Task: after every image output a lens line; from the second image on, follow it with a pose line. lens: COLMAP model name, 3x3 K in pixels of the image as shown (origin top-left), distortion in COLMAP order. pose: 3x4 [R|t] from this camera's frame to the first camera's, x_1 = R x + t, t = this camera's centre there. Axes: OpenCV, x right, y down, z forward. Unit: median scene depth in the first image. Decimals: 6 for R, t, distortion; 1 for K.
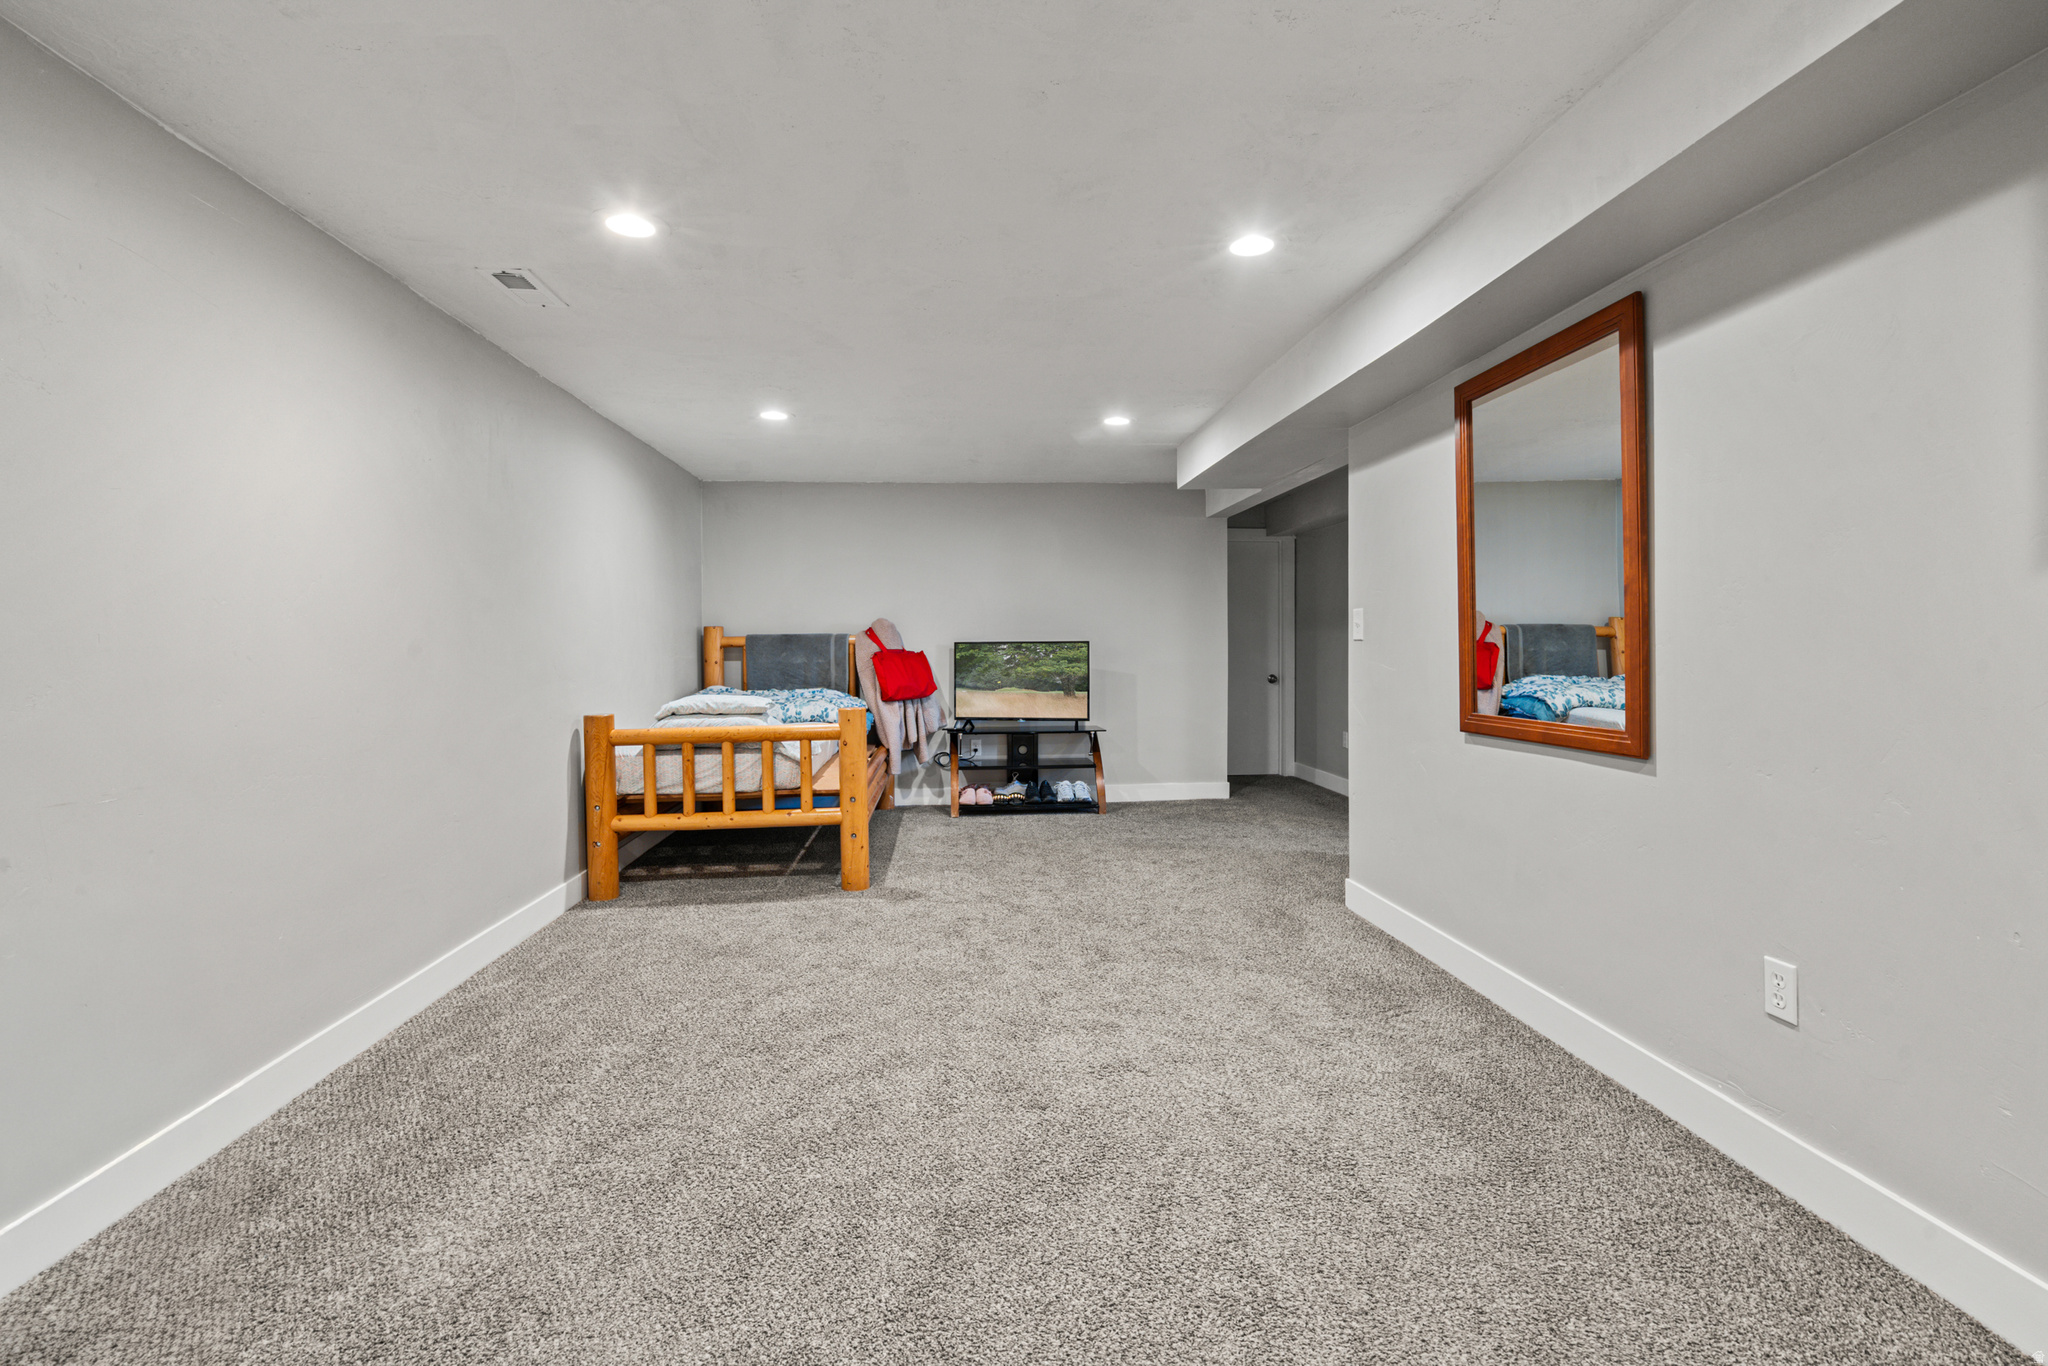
lens RADIAL K [[925.9, 0, 1022.8], [0, 925.9, 647.2], [0, 0, 1]] dist [-0.005639, 0.002629]
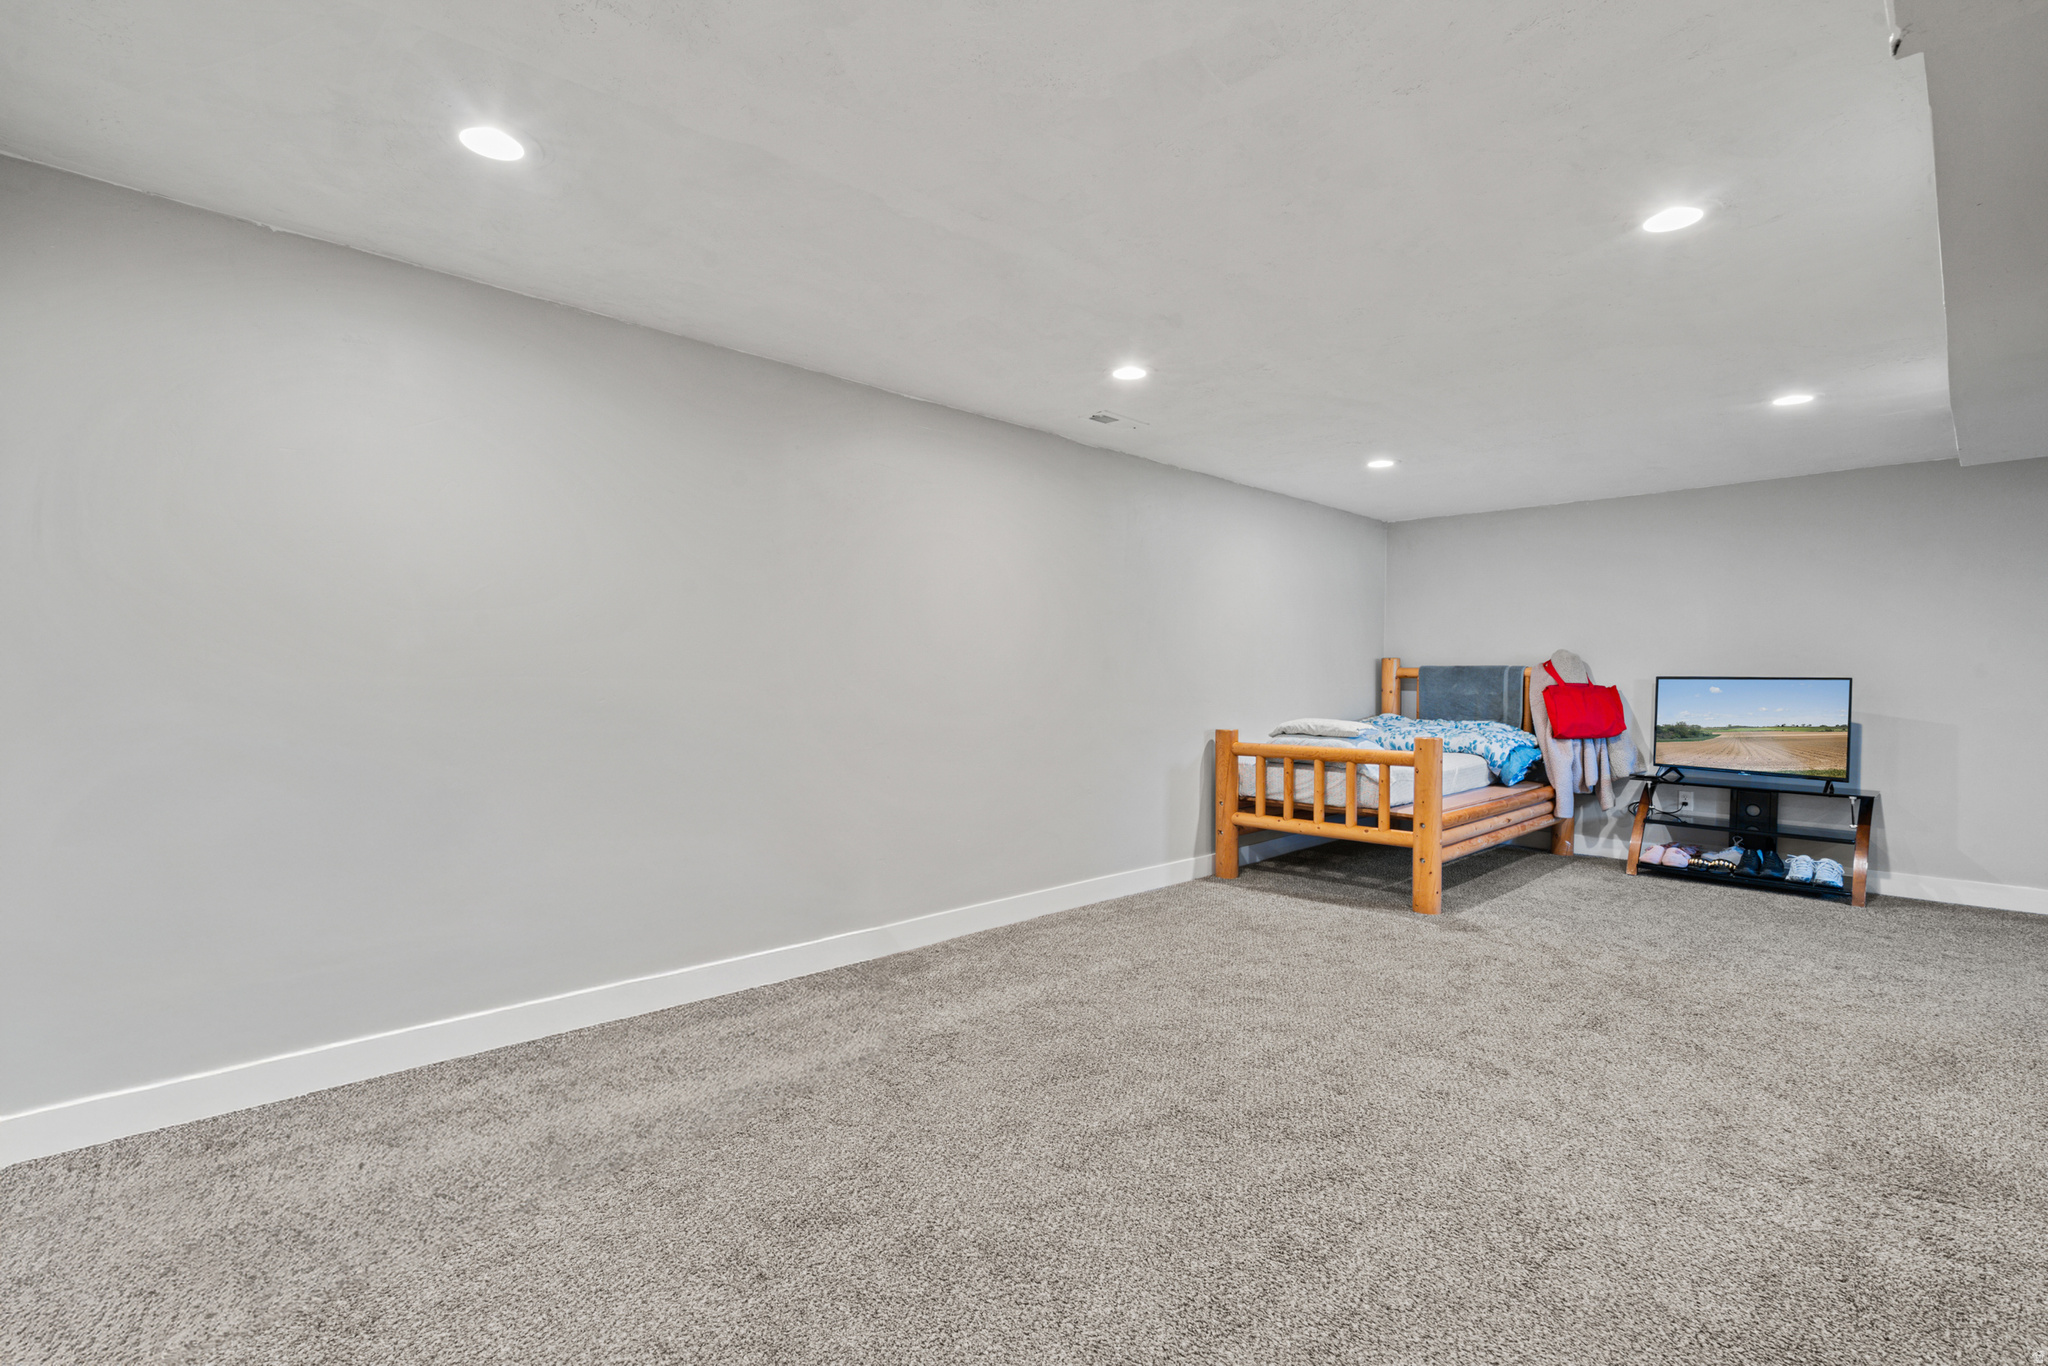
lens RADIAL K [[925.9, 0, 1036.4], [0, 925.9, 676.6], [0, 0, 1]] dist [-0.005639, 0.002629]
pose [[0.642442, 0.016111, -0.766165, 0.295250], [-0.015776, 0.999845, 0.007797, -0.003733], [0.766172, 0.007078, 0.642597, -0.001213]]
